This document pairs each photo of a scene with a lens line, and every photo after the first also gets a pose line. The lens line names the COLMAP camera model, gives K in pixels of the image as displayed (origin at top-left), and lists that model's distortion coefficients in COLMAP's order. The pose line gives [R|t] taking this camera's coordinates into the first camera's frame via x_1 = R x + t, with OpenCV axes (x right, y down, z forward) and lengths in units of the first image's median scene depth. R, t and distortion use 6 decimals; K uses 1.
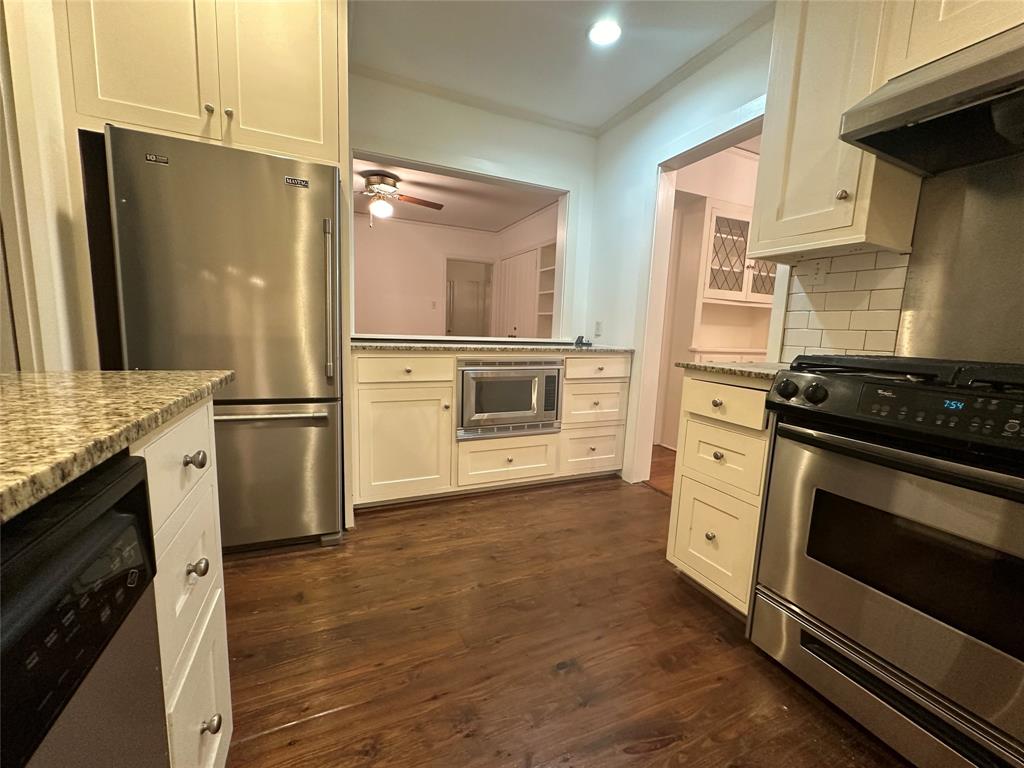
lens RADIAL K [[410.3, 0, 512.5], [0, 410.3, 382.5], [0, 0, 1]] dist [-0.002388, 0.000222]
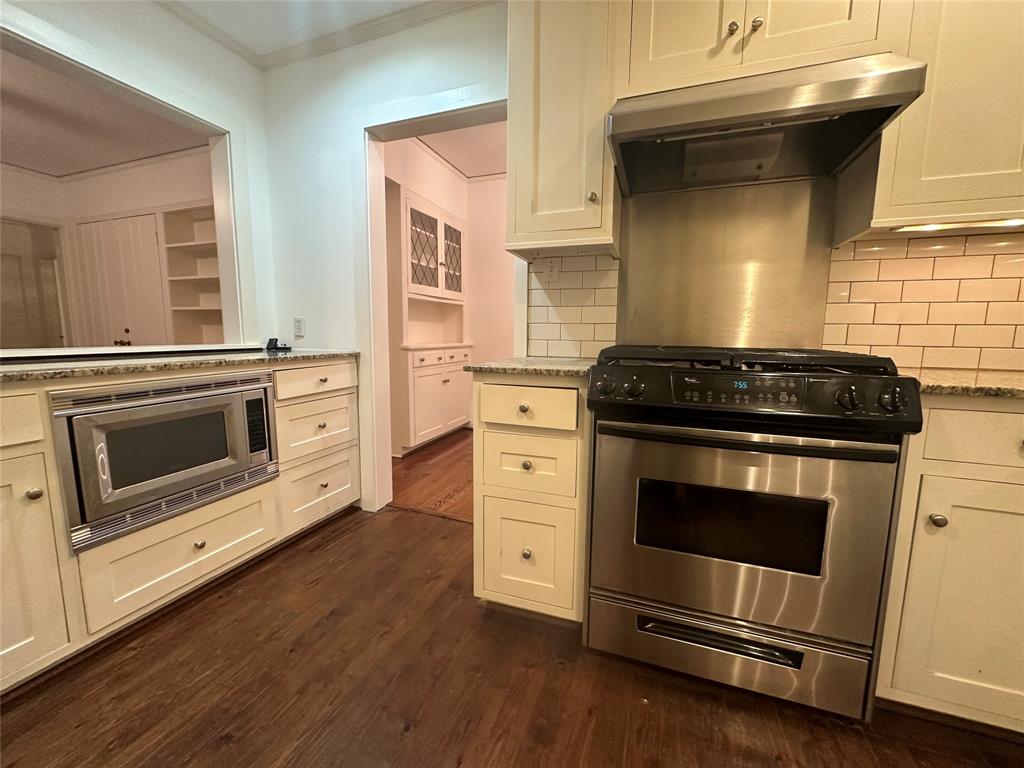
lens RADIAL K [[410.3, 0, 512.5], [0, 410.3, 382.5], [0, 0, 1]] dist [-0.002388, 0.000222]
pose [[0.698879, -0.118908, 0.705287, -0.080775], [0.113559, 0.992023, 0.054723, -0.032606], [-0.706168, 0.041847, 0.706807, 0.220691]]
